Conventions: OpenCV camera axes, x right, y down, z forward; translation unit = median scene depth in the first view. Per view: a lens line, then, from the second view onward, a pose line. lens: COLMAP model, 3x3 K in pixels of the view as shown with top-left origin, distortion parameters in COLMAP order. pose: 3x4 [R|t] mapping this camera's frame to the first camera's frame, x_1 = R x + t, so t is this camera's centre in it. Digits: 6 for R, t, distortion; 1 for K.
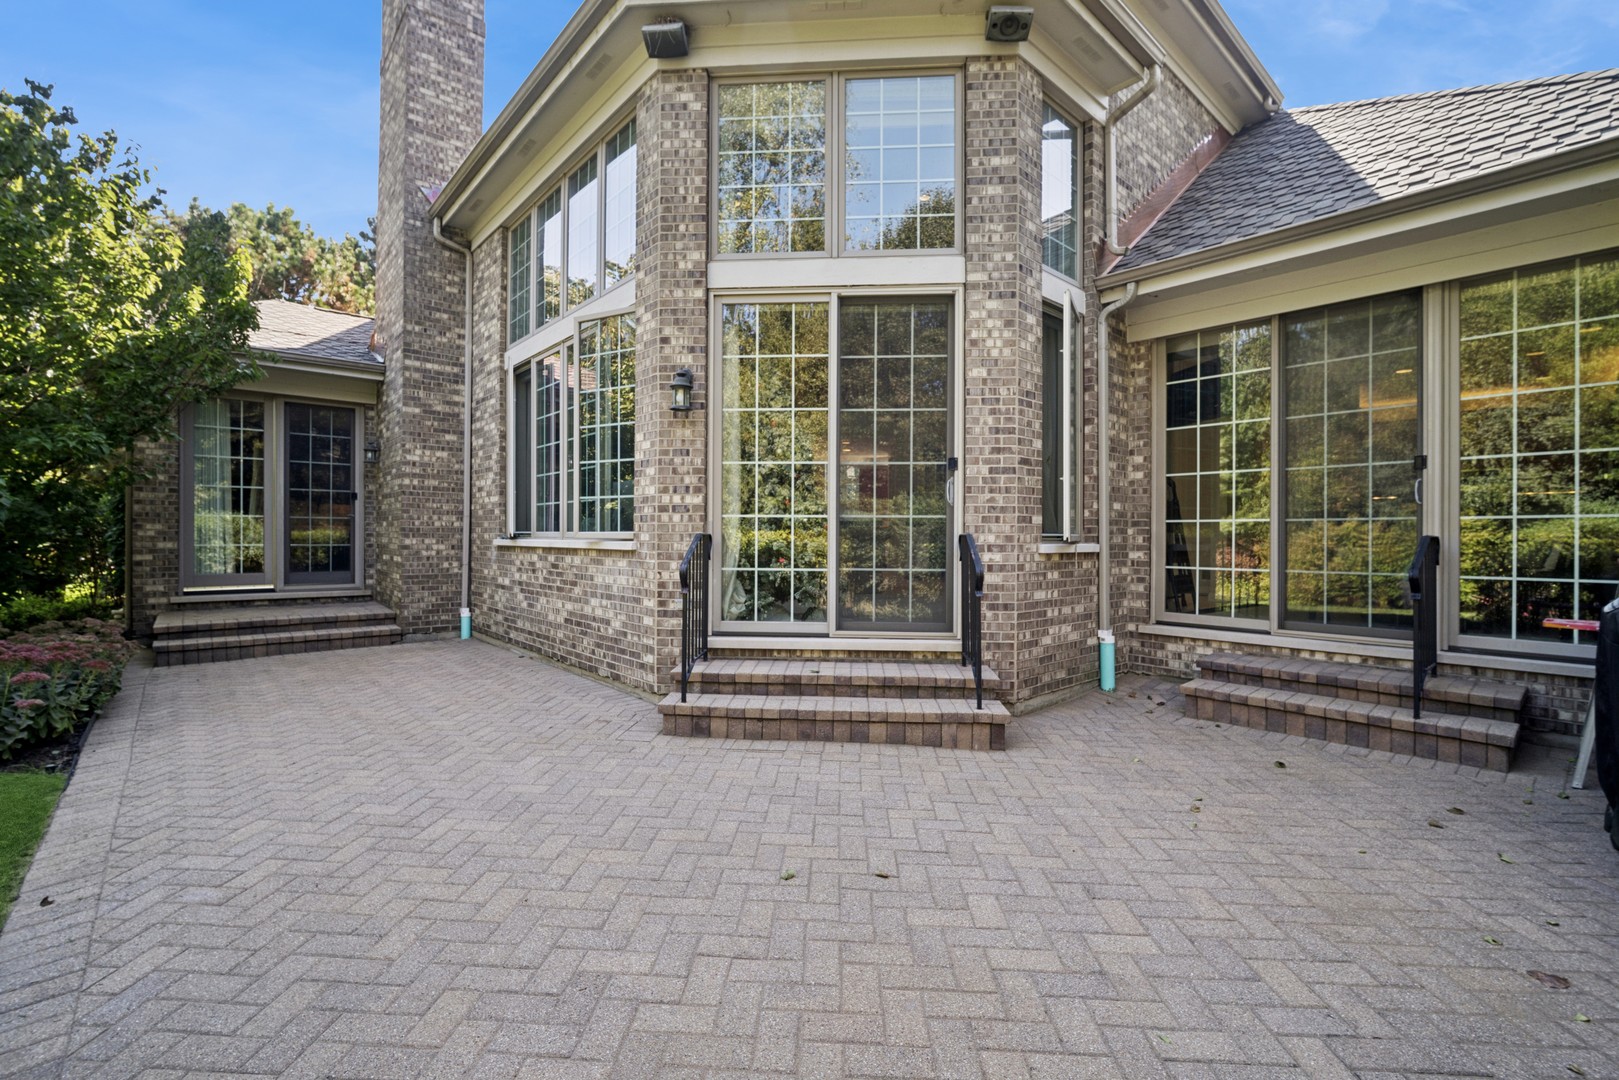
lens RADIAL K [[706.7, 0, 808.5], [0, 706.7, 534.2], [0, 0, 1]] dist [-0.010489, 0.001043]
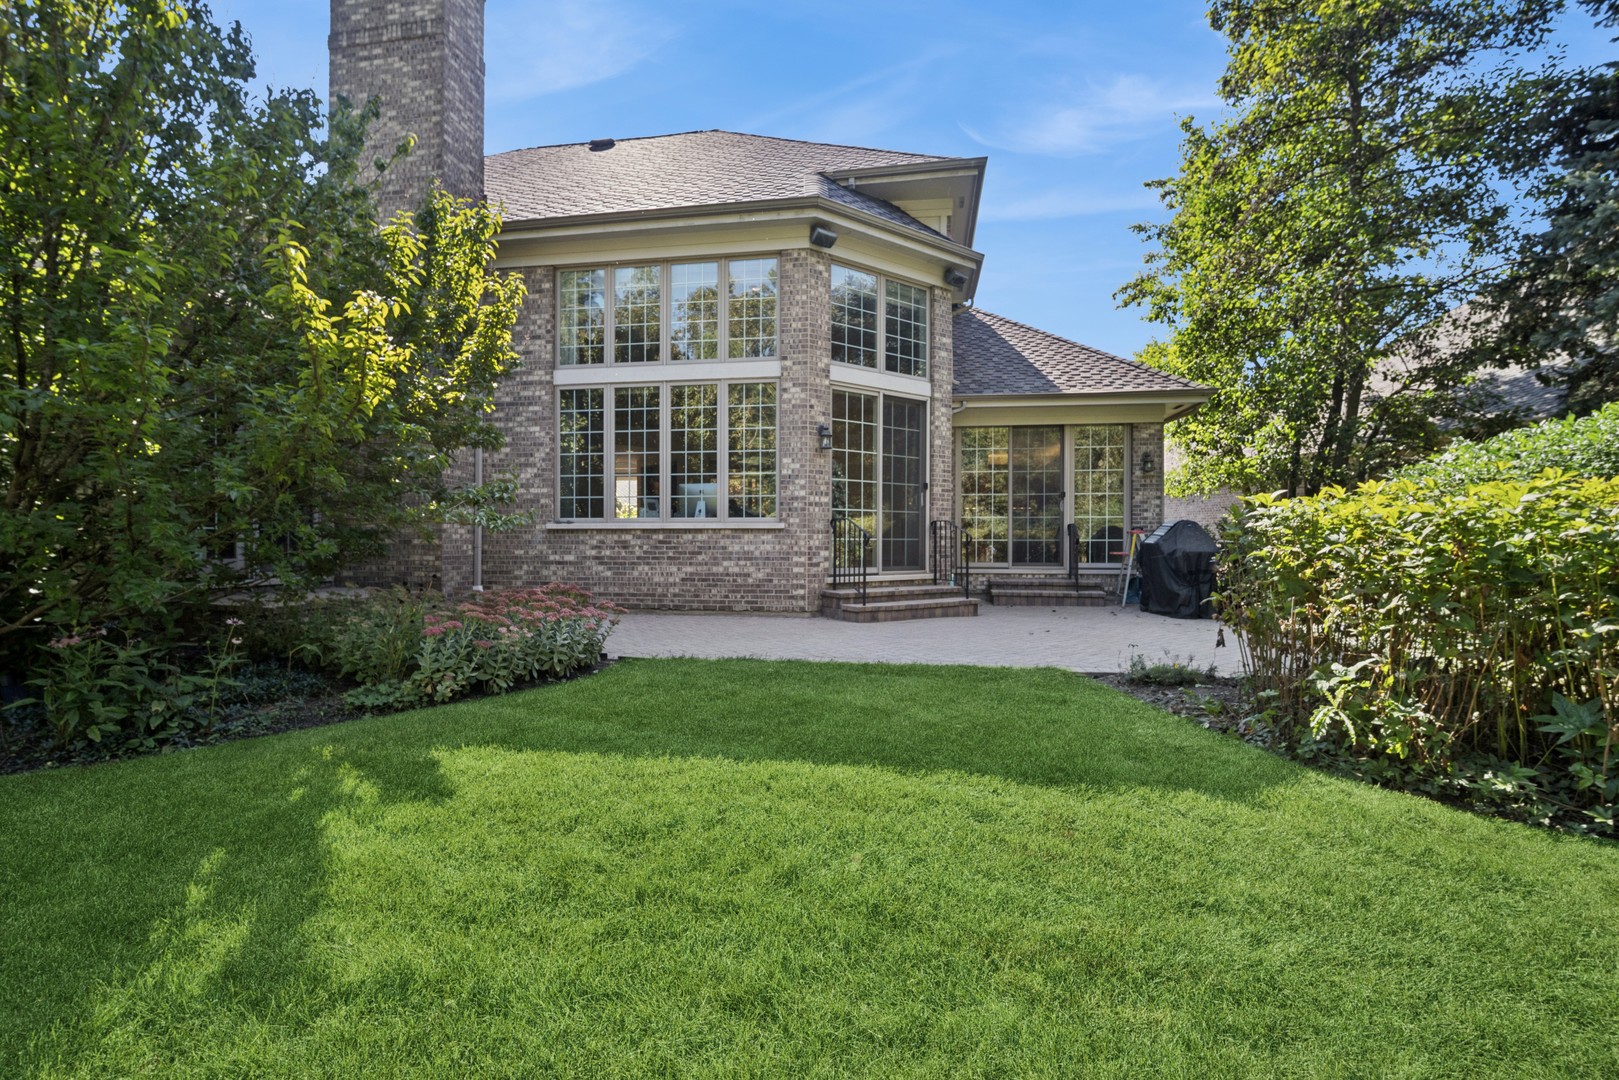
lens RADIAL K [[706.7, 0, 810.6], [0, 706.7, 545.2], [0, 0, 1]] dist [-0.010489, 0.001043]
pose [[0.770180, -0.006900, 0.637790, -1.311540], [0.000343, 0.999946, 0.010404, 0.046687], [-0.637827, -0.007794, 0.770140, -0.332601]]
